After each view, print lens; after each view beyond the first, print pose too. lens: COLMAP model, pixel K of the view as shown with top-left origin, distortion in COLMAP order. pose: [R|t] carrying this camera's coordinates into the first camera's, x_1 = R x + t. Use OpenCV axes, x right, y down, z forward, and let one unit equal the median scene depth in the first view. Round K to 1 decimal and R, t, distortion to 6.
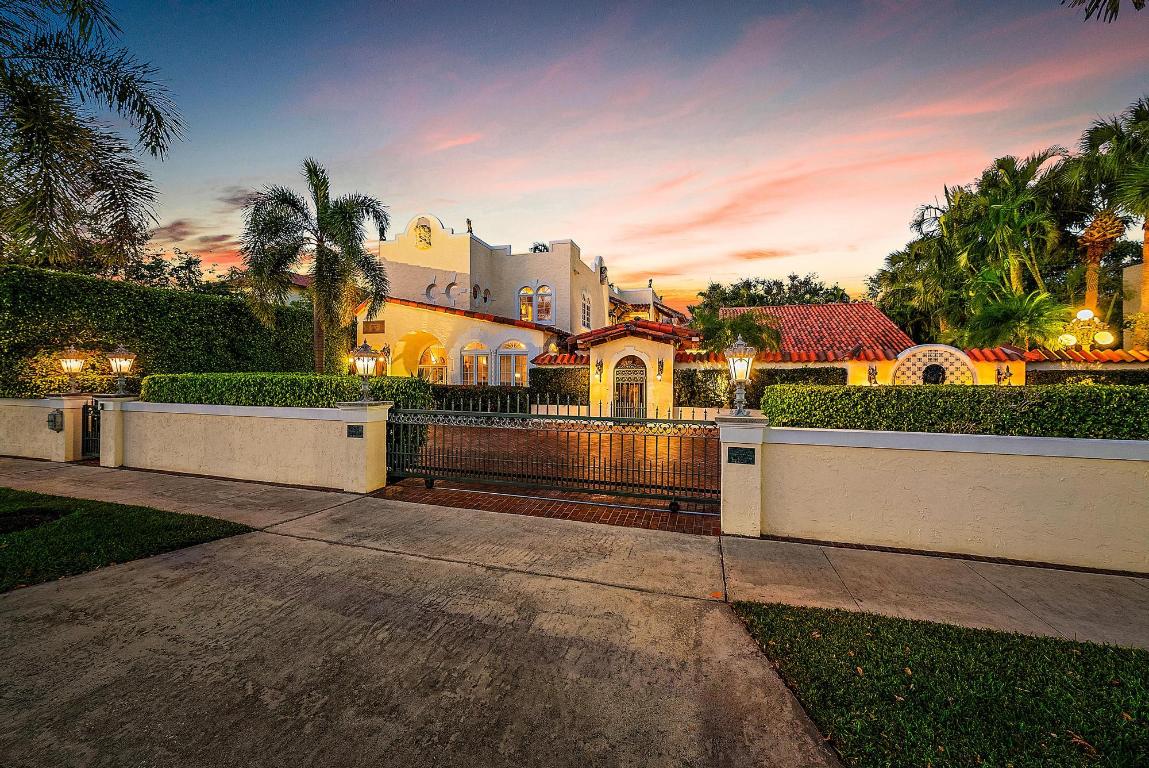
lens RADIAL K [[470.9, 0, 572.9], [0, 470.9, 384.4], [0, 0, 1]] dist [-0.001841, -0.000051]
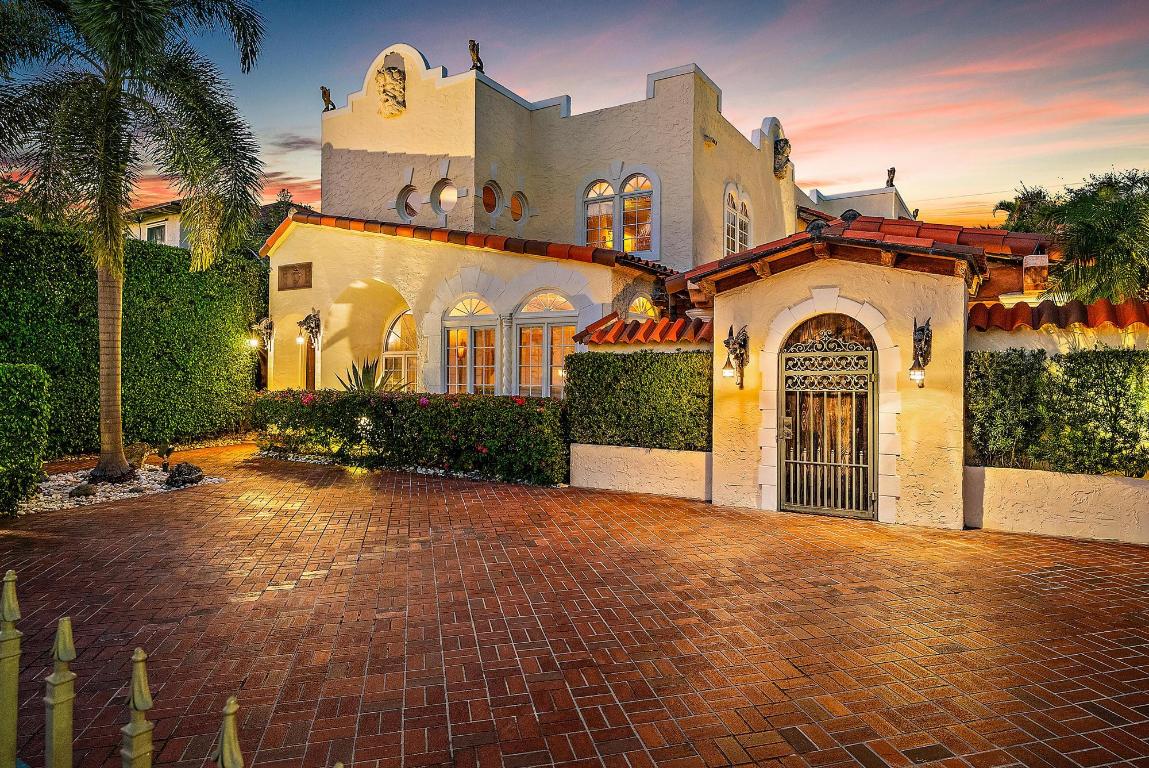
lens RADIAL K [[706.6, 0, 576.4], [0, 706.6, 378.5], [0, 0, 1]] dist [-0.001396, 0.002048]
pose [[0.967006, 0.000823, -0.254753, 0.070072], [-0.004333, 0.999903, -0.013215, -0.005034], [0.254717, 0.013883, 0.966916, 0.412119]]
